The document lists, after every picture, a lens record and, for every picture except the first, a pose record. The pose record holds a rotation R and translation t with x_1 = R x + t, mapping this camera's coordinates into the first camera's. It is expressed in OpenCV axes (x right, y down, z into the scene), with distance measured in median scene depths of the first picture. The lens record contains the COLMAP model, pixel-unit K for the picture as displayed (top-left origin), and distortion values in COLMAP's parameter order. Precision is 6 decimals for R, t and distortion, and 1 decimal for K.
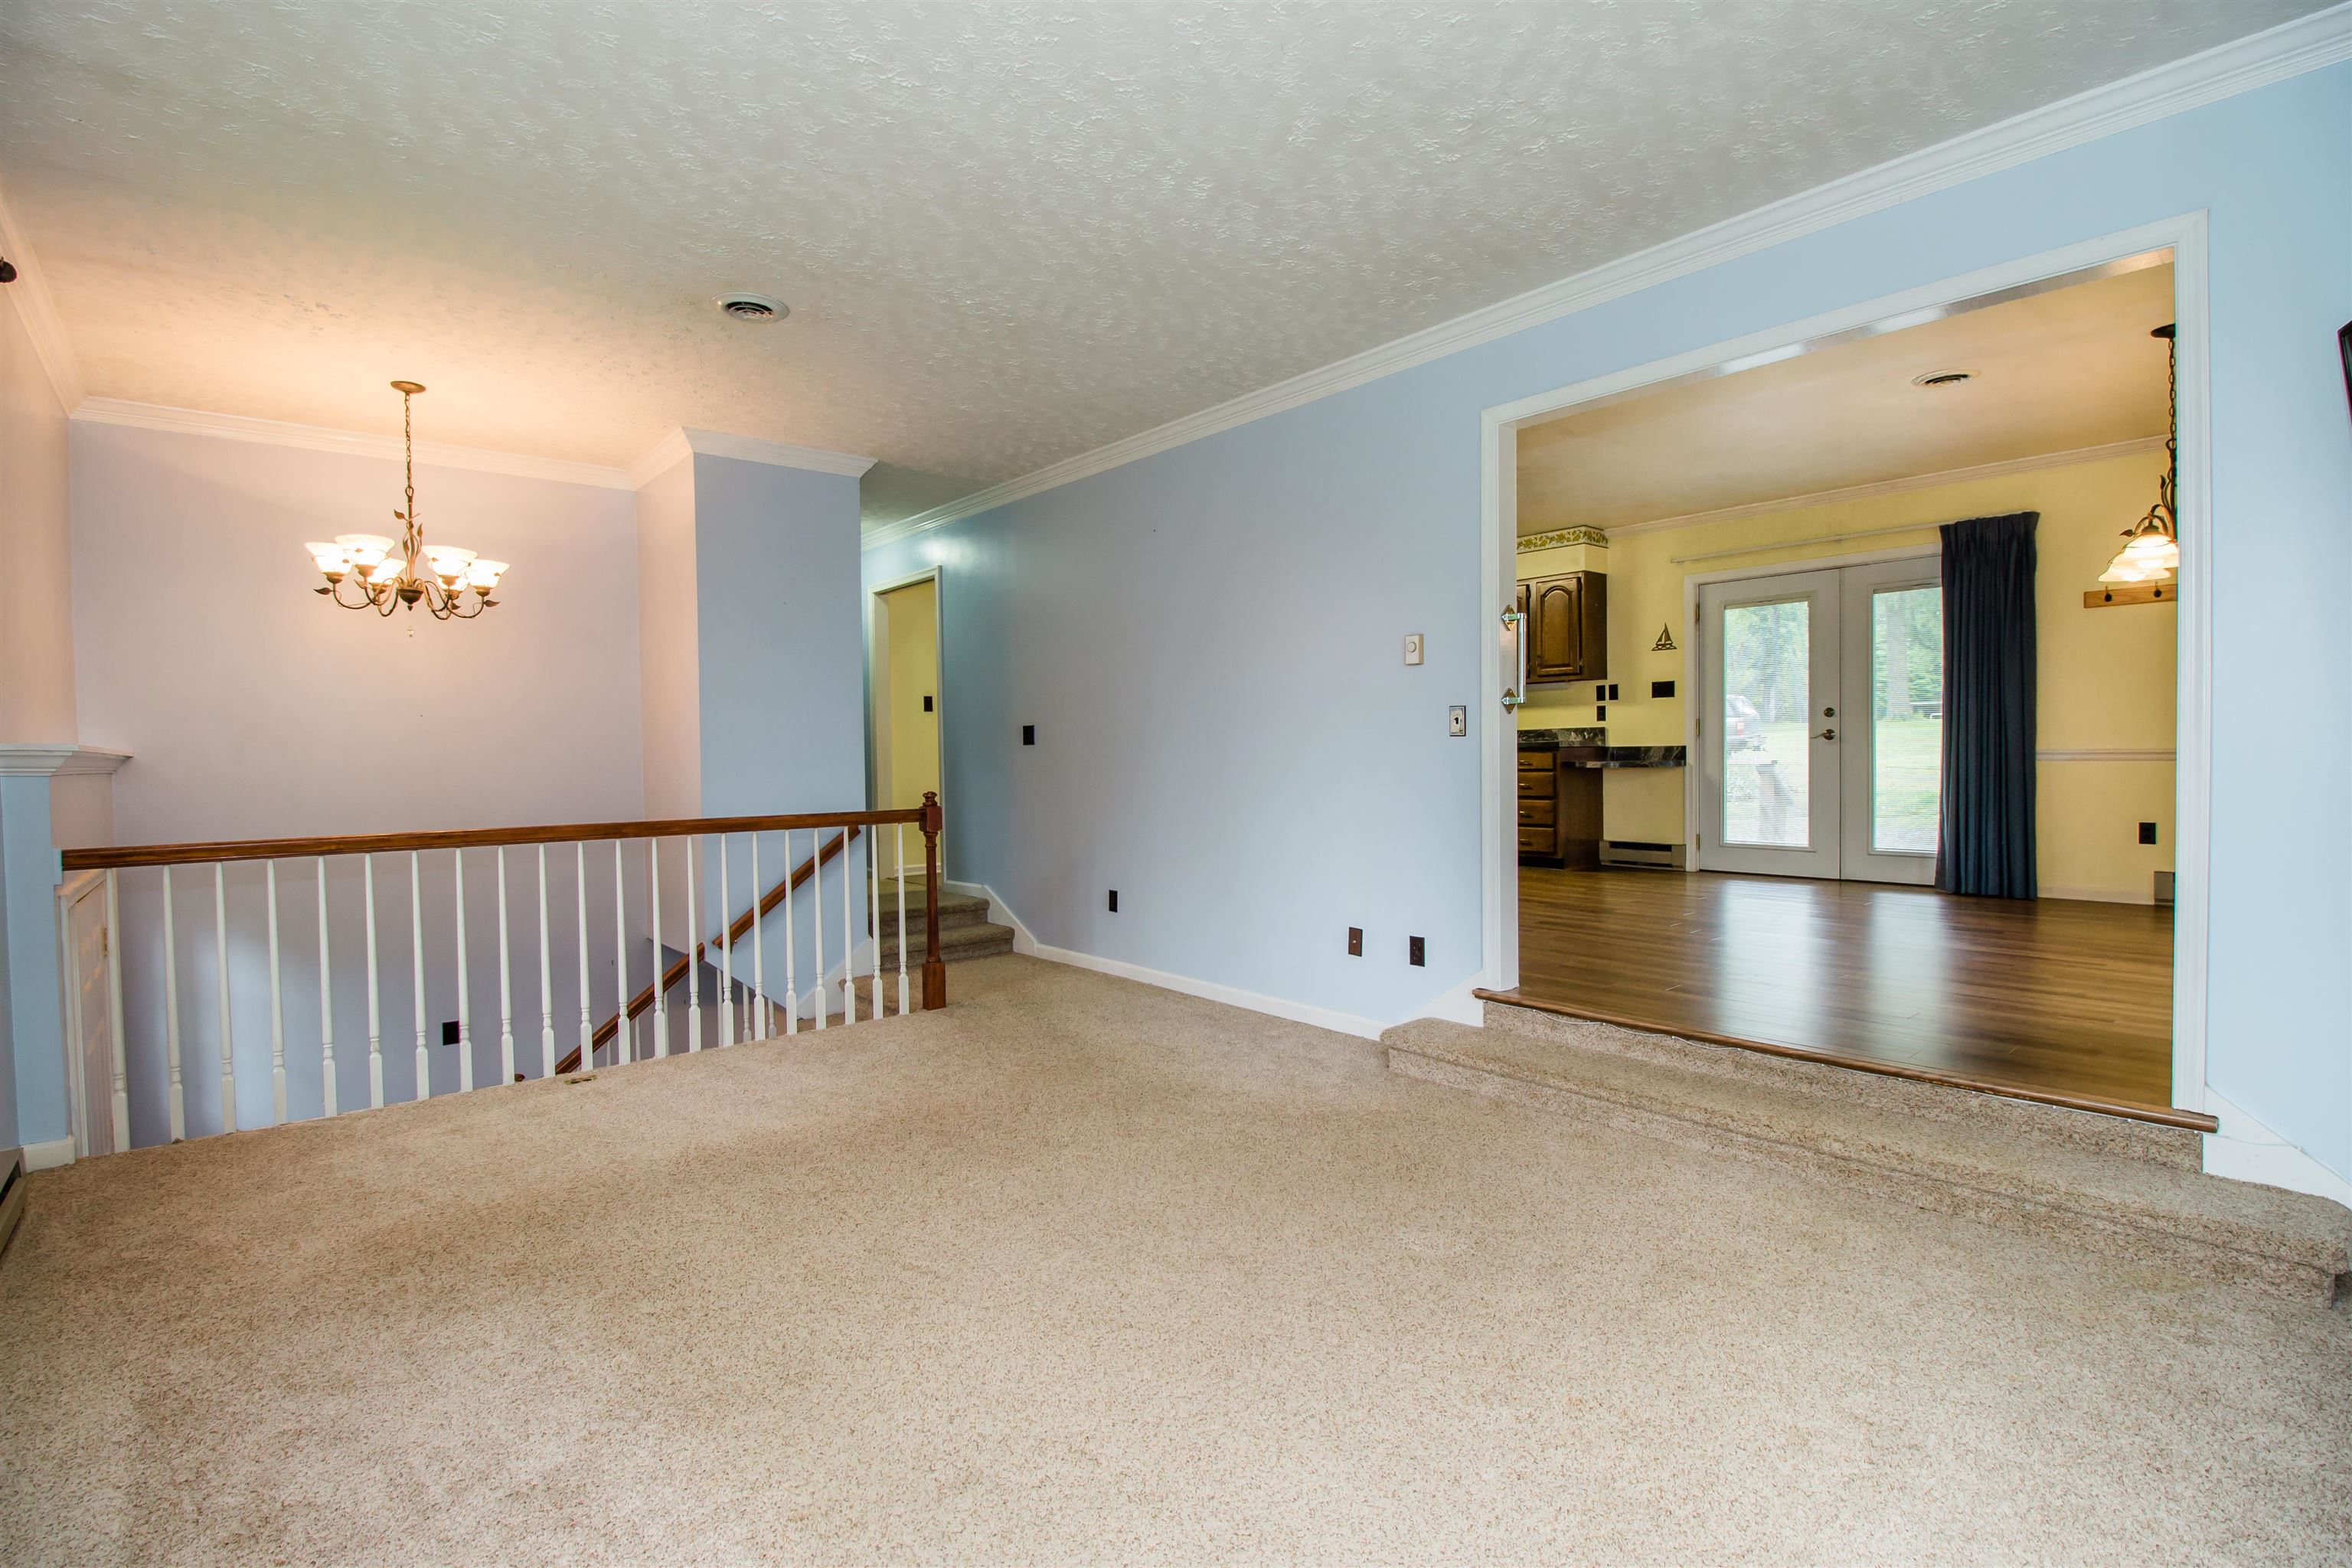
lens RADIAL K [[1097.2, 0, 1153.5], [0, 1097.2, 780.9], [0, 0, 1]] dist [0.001704, -0.013959]
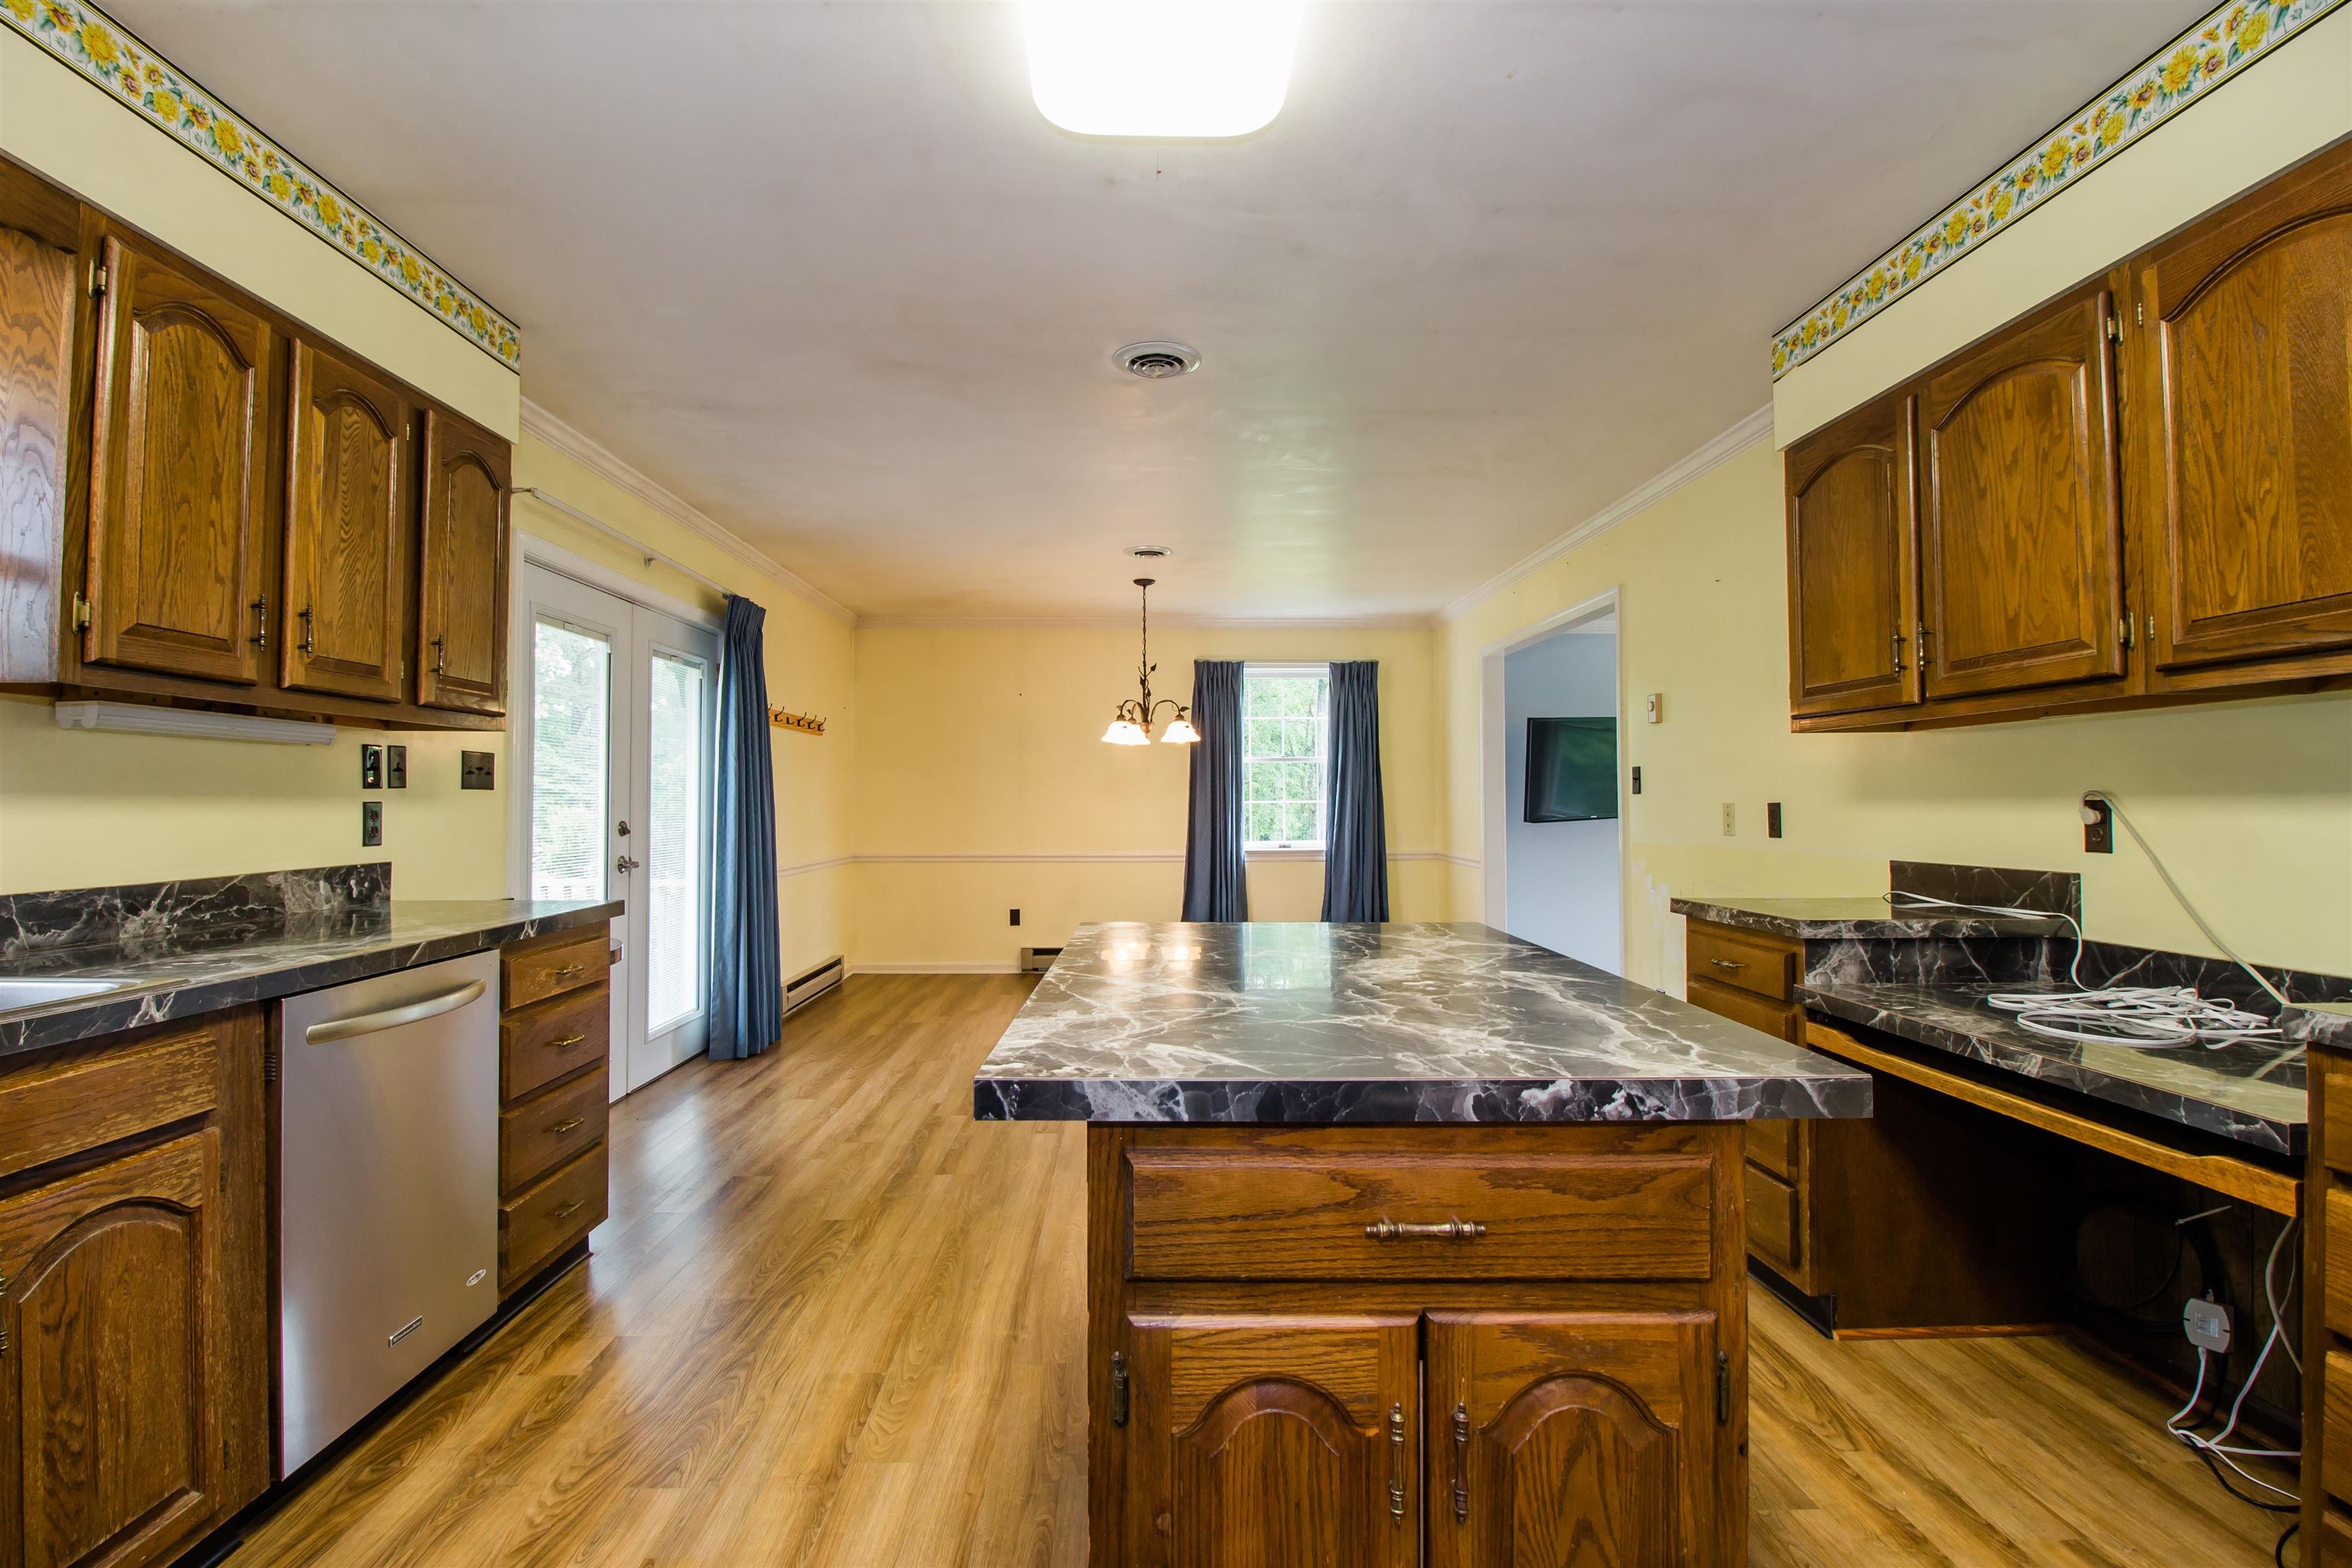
lens RADIAL K [[1155.8, 0, 1162.9], [0, 1155.8, 759.3], [0, 0, 1]] dist [0.019226, -0.022154]
pose [[-0.778088, 0.039304, 0.626924, -0.067390], [0.029428, 0.999226, -0.026121, -0.126538], [-0.627465, -0.001875, -0.778642, 2.199475]]
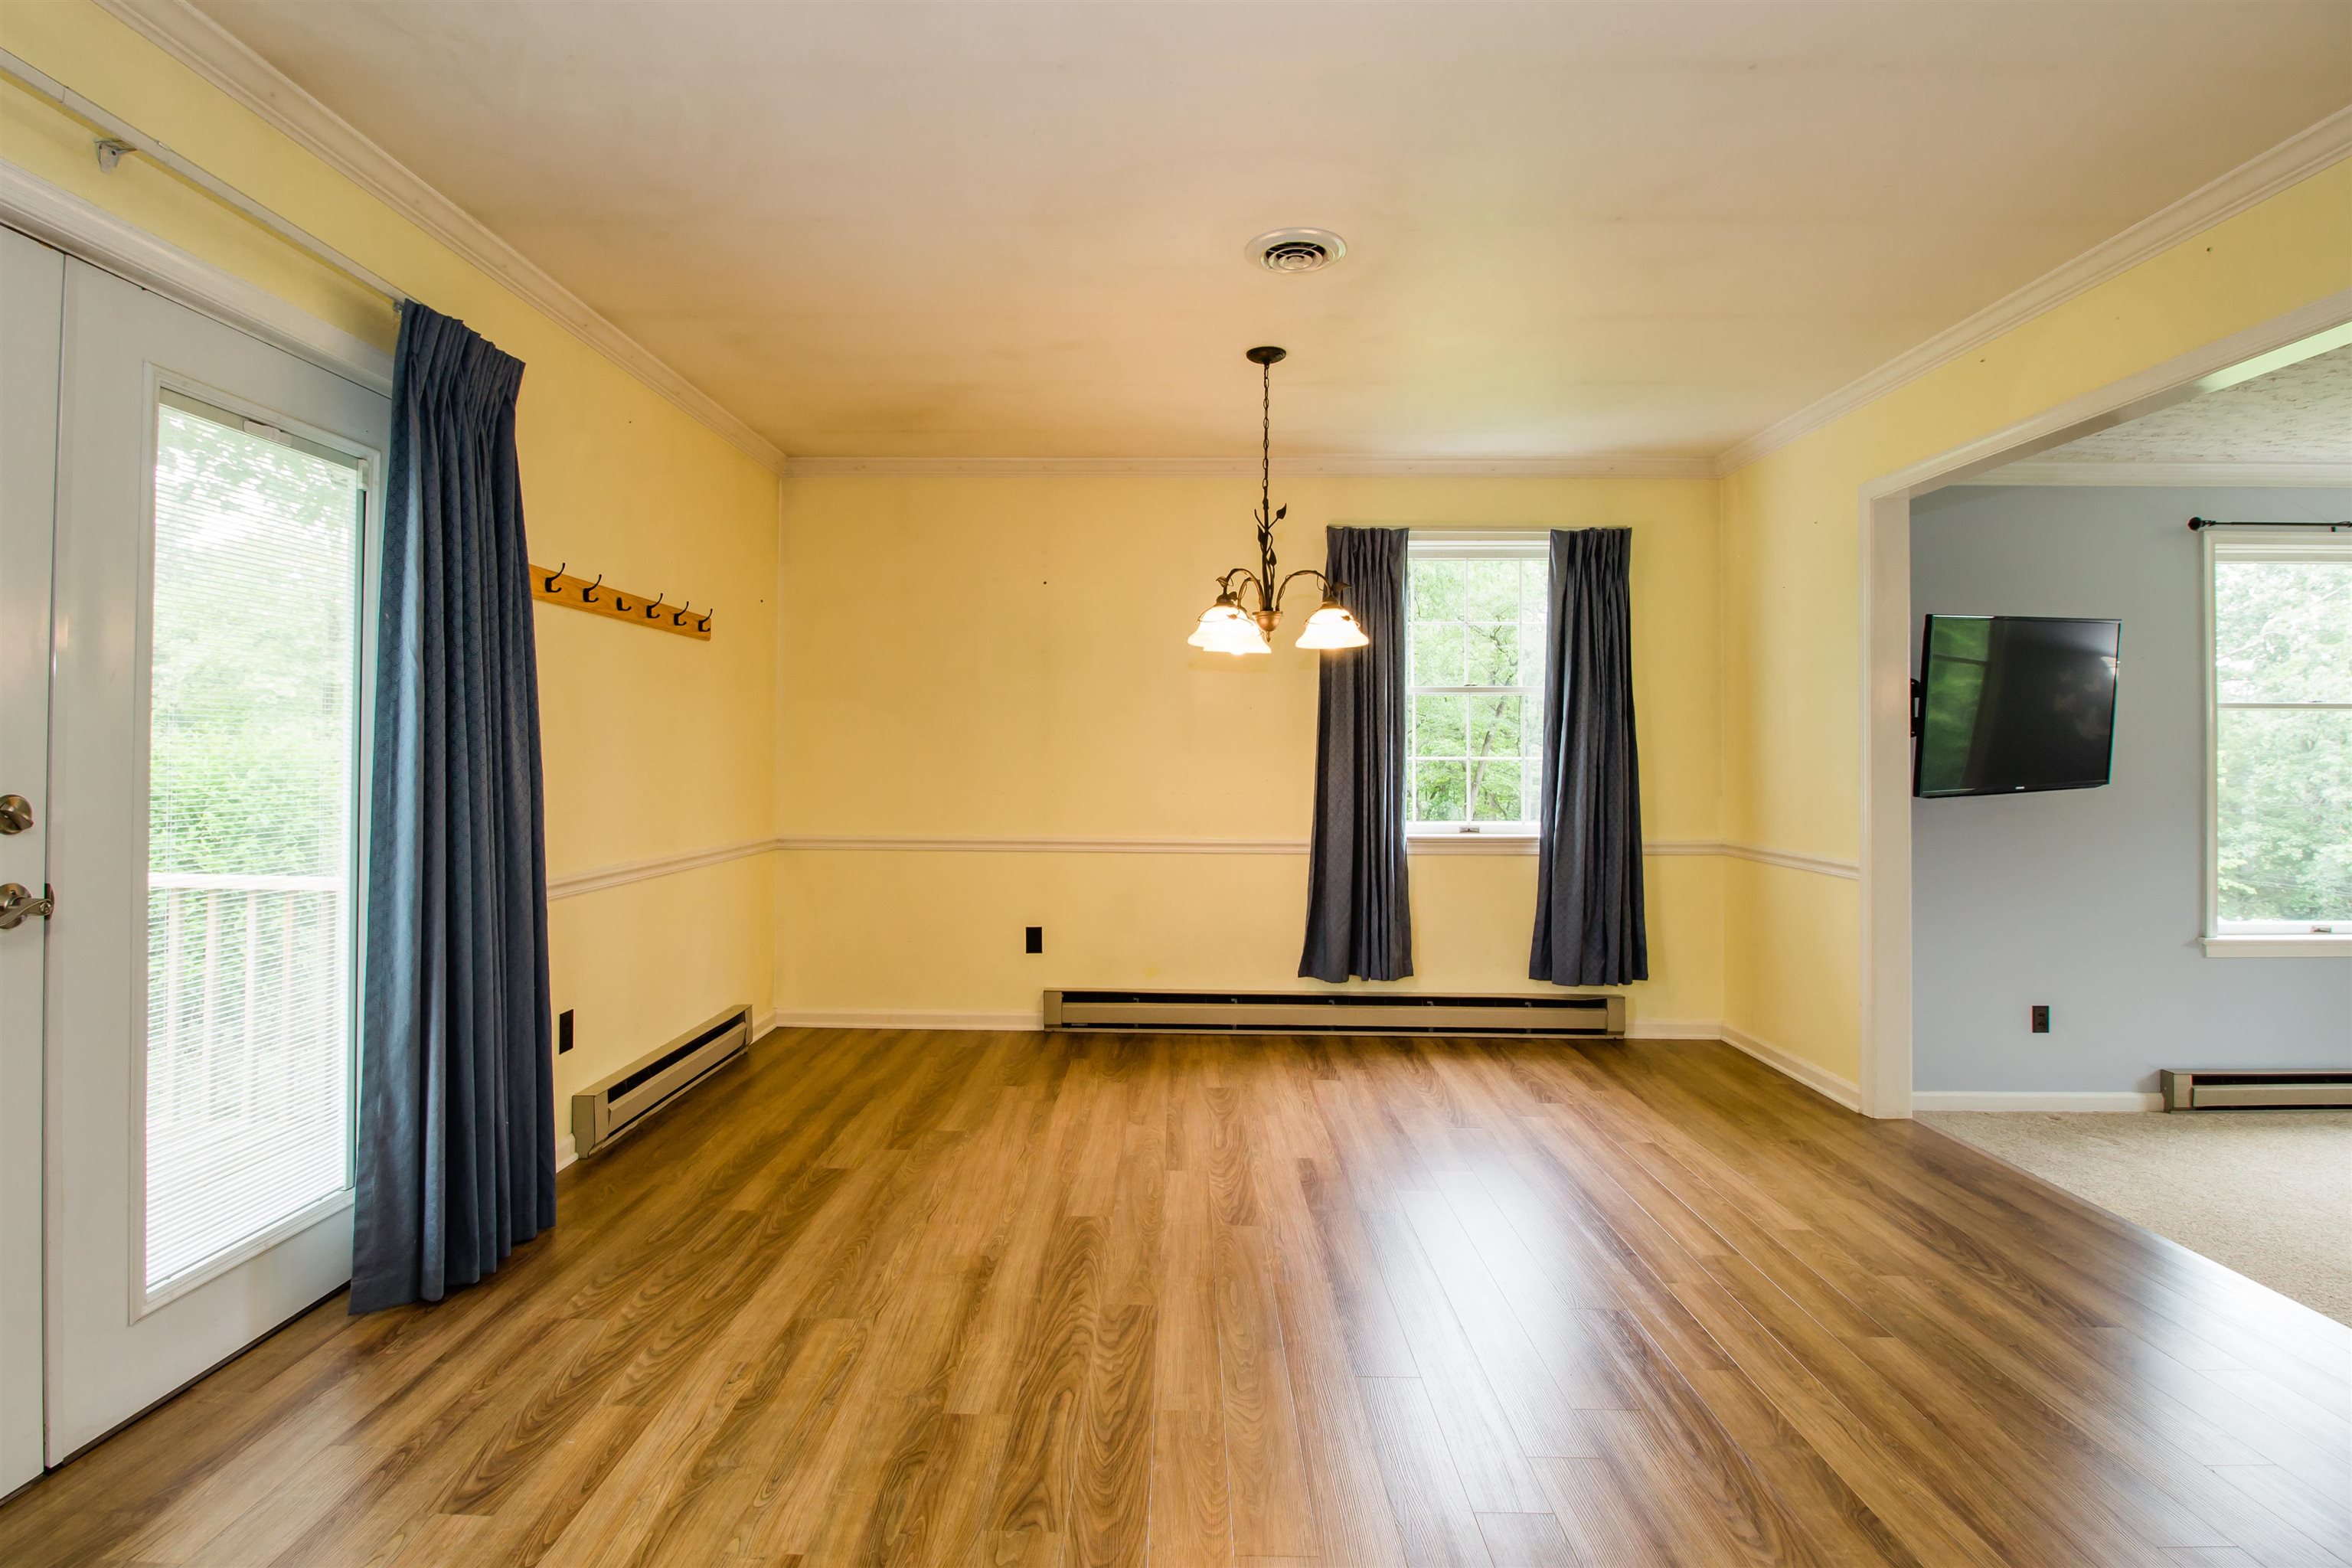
lens RADIAL K [[1155.8, 0, 1162.9], [0, 1155.8, 759.3], [0, 0, 1]] dist [0.019226, -0.022154]
pose [[-0.755608, 0.006997, 0.654987, 0.420645], [0.021001, 0.999688, 0.013548, -0.122072], [-0.654687, 0.023993, -0.755519, 1.703755]]
